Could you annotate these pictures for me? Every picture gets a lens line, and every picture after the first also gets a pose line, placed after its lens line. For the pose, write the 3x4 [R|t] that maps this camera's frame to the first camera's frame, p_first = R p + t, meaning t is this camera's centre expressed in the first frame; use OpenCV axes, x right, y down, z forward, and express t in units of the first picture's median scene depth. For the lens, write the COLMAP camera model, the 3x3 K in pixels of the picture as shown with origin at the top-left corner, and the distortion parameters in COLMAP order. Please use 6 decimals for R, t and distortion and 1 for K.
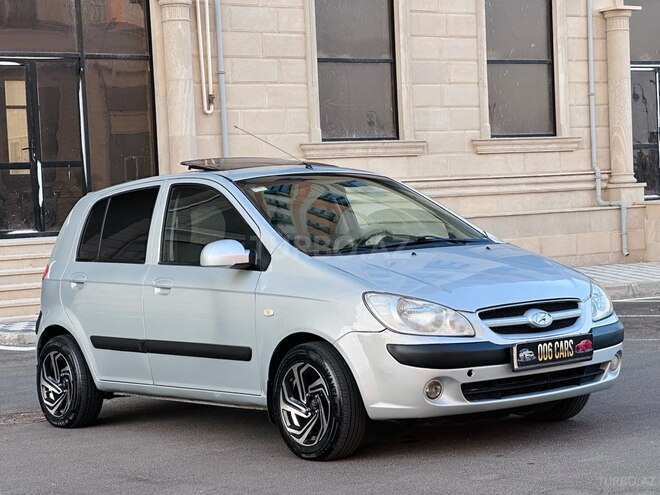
lens RADIAL K [[1464.8, 0, 336.2], [0, 1464.8, 243.4], [0, 0, 1]] dist [0.218730, 0.000000]
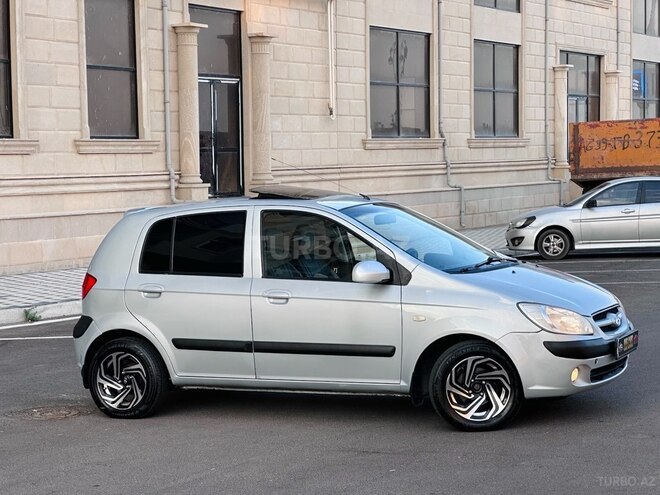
lens RADIAL K [[1464.8, 0, 326.1], [0, 1464.8, 246.2], [0, 0, 1]] dist [0.218730, 0.000000]
pose [[0.897205, 0.002642, 0.441607, -0.255220], [-0.009402, 0.999870, 0.013120, -0.011708], [-0.441515, -0.015923, 0.897113, -0.039536]]
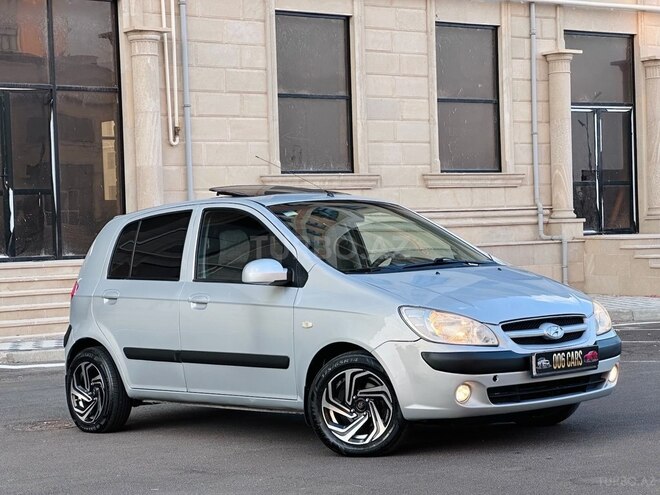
lens RADIAL K [[1464.8, 0, 329.7], [0, 1464.8, 247.9], [0, 0, 1]] dist [0.218730, 0.000000]
pose [[0.998525, 0.012379, 0.052860, -0.033156], [-0.011303, 0.999724, -0.020608, 0.004541], [-0.053101, 0.019980, 0.998389, -0.040933]]
